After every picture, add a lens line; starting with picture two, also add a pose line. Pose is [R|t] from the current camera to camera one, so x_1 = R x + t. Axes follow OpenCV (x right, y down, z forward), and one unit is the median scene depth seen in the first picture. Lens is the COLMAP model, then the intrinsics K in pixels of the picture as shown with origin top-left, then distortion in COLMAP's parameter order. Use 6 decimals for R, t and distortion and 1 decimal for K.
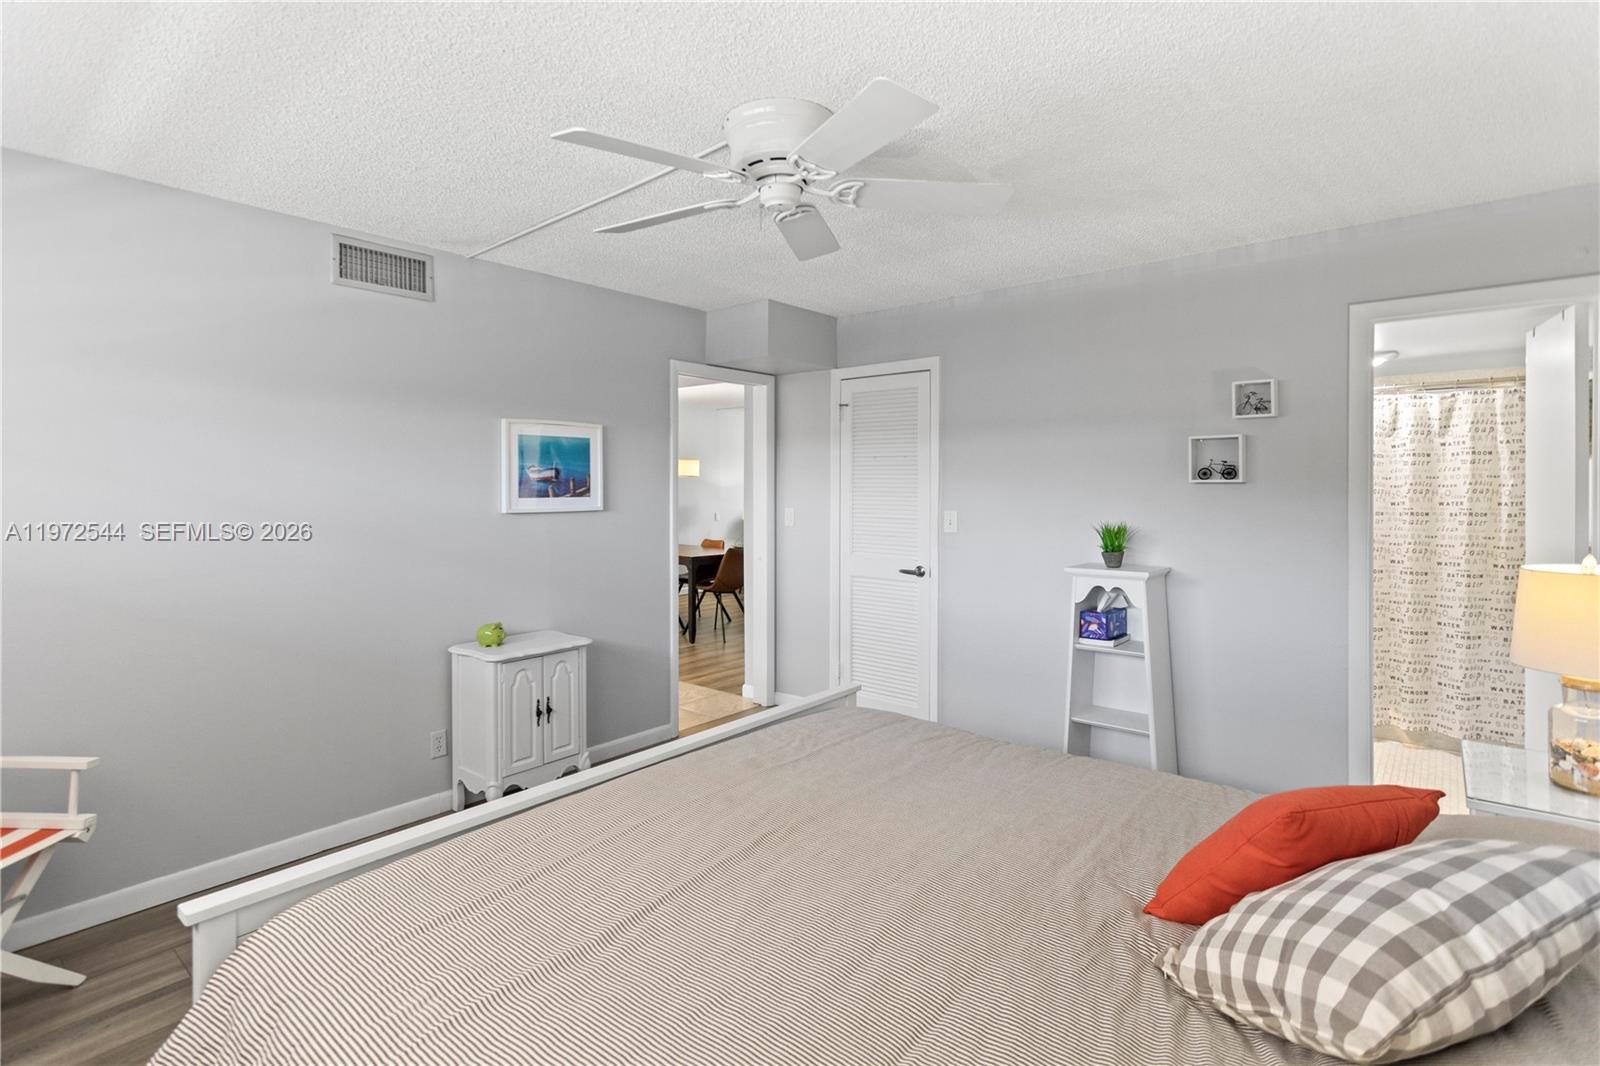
lens RADIAL K [[775.7, 0, 766.6], [0, 775.7, 491.0], [0, 0, 1]] dist [-0.000738, -0.000108]
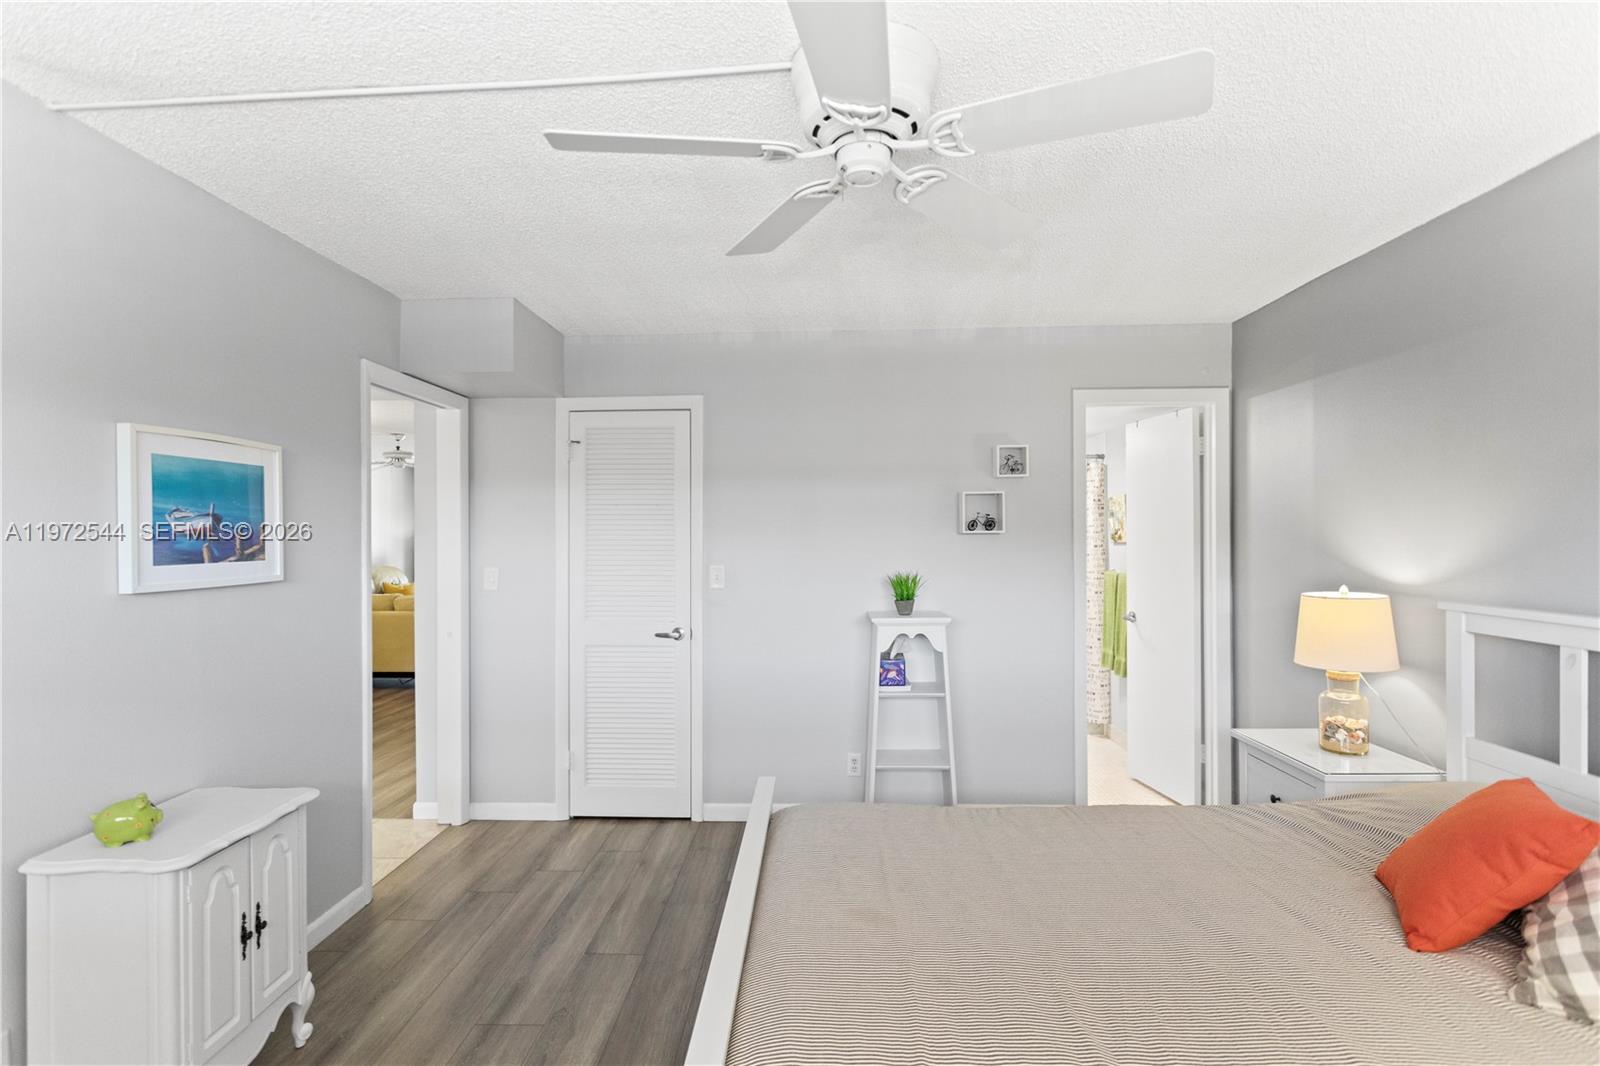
lens RADIAL K [[769.7, 0, 789.2], [0, 769.7, 537.8], [0, 0, 1]] dist [-0.000151, 0.000342]
pose [[0.781794, -0.007904, 0.623486, -0.295573], [0.010277, 0.999947, -0.000210, -0.006278], [-0.623452, 0.006571, 0.781834, 0.262724]]
